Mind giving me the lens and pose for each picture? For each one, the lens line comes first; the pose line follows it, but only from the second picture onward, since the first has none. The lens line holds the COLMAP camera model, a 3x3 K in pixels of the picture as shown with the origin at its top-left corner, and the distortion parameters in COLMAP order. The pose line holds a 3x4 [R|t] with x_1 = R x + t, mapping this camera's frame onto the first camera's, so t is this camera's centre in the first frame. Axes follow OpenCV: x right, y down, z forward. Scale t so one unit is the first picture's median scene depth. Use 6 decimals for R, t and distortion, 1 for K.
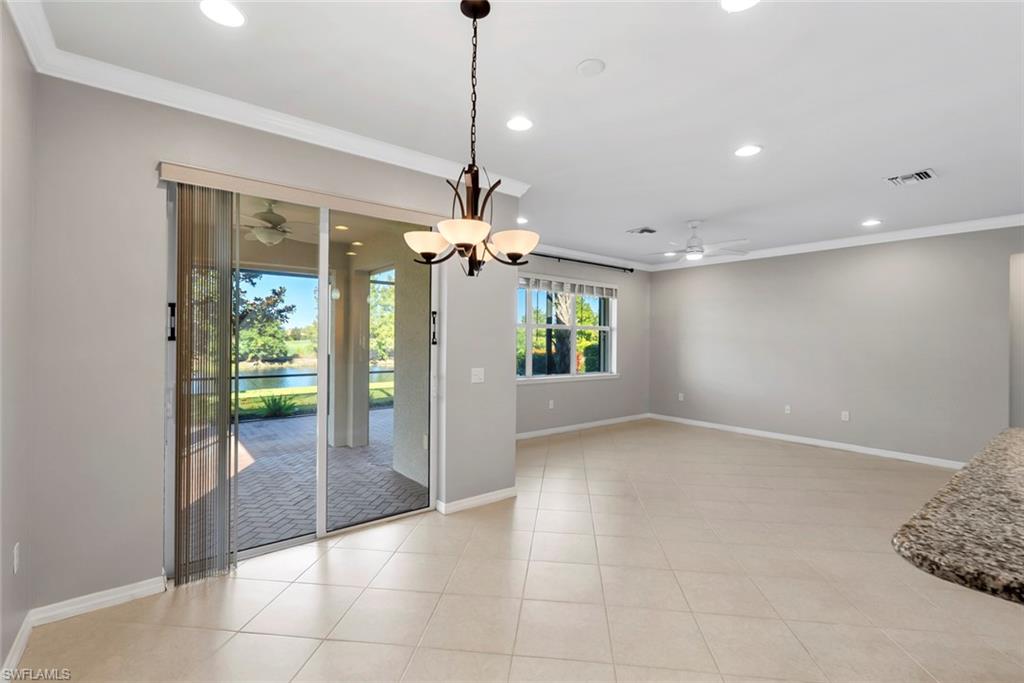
lens RADIAL K [[459.8, 0, 509.7], [0, 459.8, 345.1], [0, 0, 1]] dist [0.000200, 0.000294]
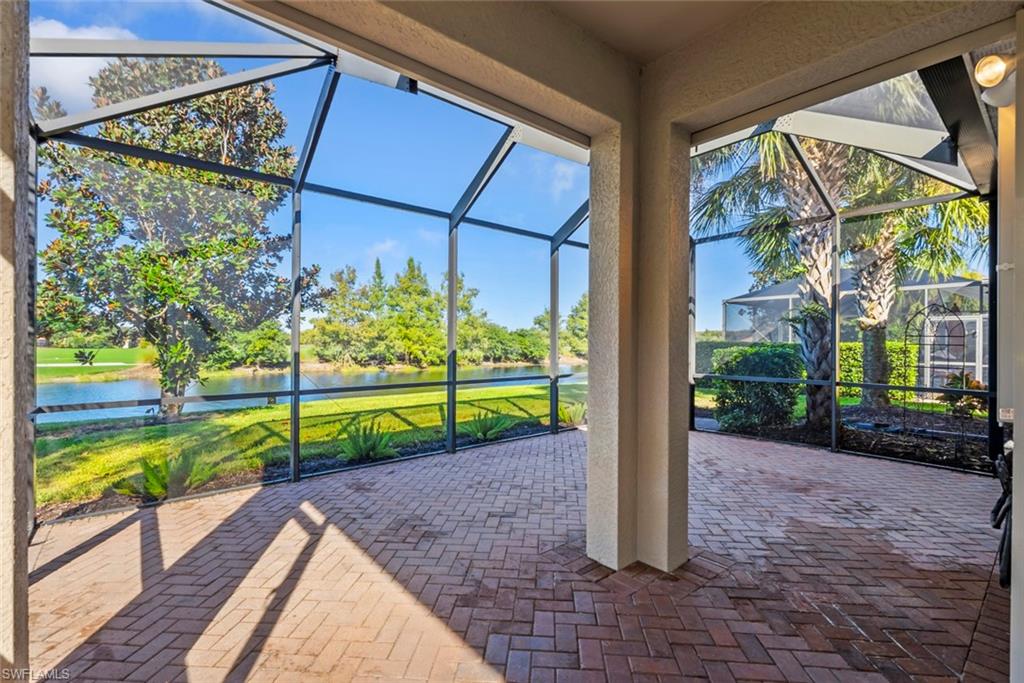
lens RADIAL K [[455.8, 0, 511.4], [0, 455.8, 344.9], [0, 0, 1]] dist [-0.001161, 0.000104]
pose [[0.999529, -0.007710, 0.029695, -0.073383], [0.007996, 0.999922, -0.009554, 0.004630], [-0.029619, 0.009787, 0.999513, 0.092733]]
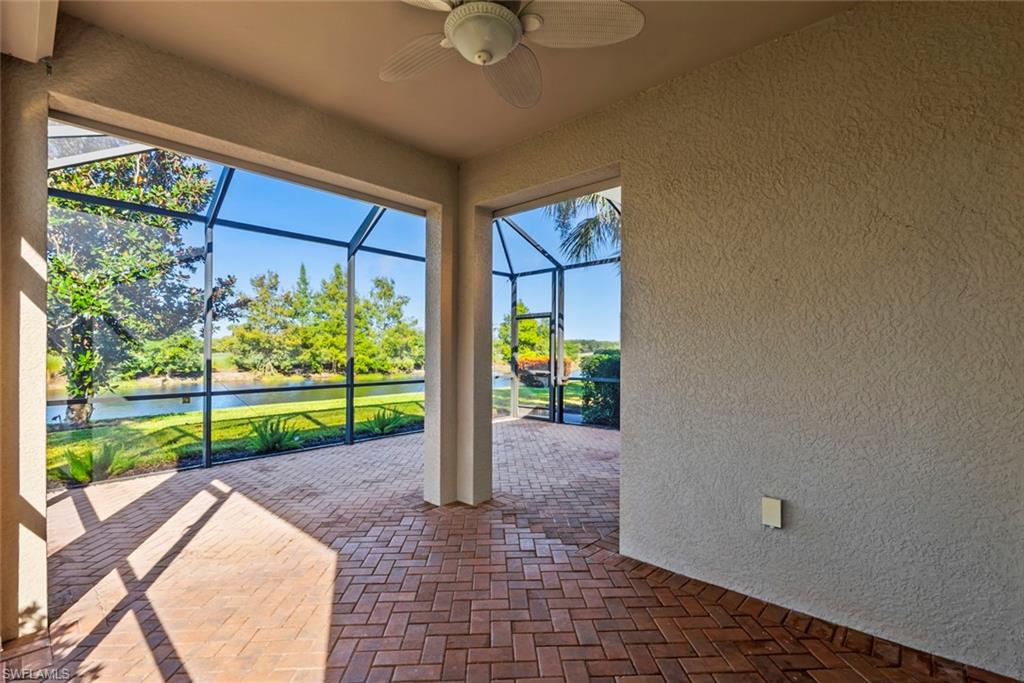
lens RADIAL K [[461.0, 0, 509.7], [0, 461.0, 350.6], [0, 0, 1]] dist [-0.000242, -0.000230]
pose [[0.986960, -0.008743, 0.160730, -0.058653], [0.010893, 0.999862, -0.012504, 0.004852], [-0.160599, 0.014092, 0.986919, 0.061326]]
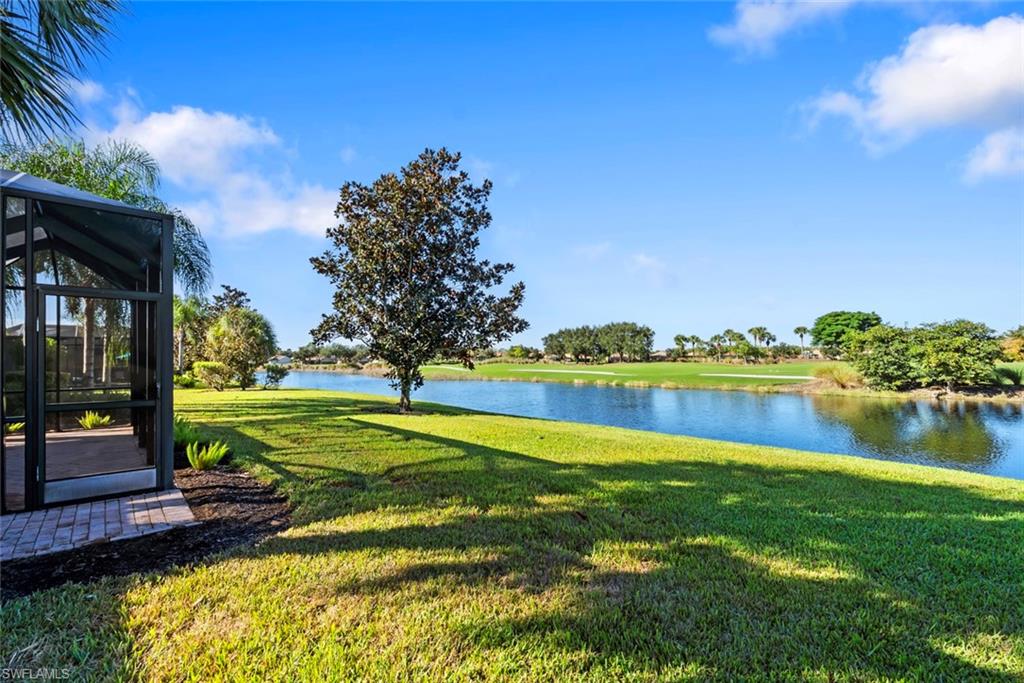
lens RADIAL K [[459.8, 0, 509.7], [0, 459.8, 345.1], [0, 0, 1]] dist [0.000200, 0.000294]
pose [[0.058303, -0.040932, -0.997459, 0.089088], [-0.006381, 0.999123, -0.041373, 0.002605], [0.998279, 0.008777, 0.057991, 0.340725]]
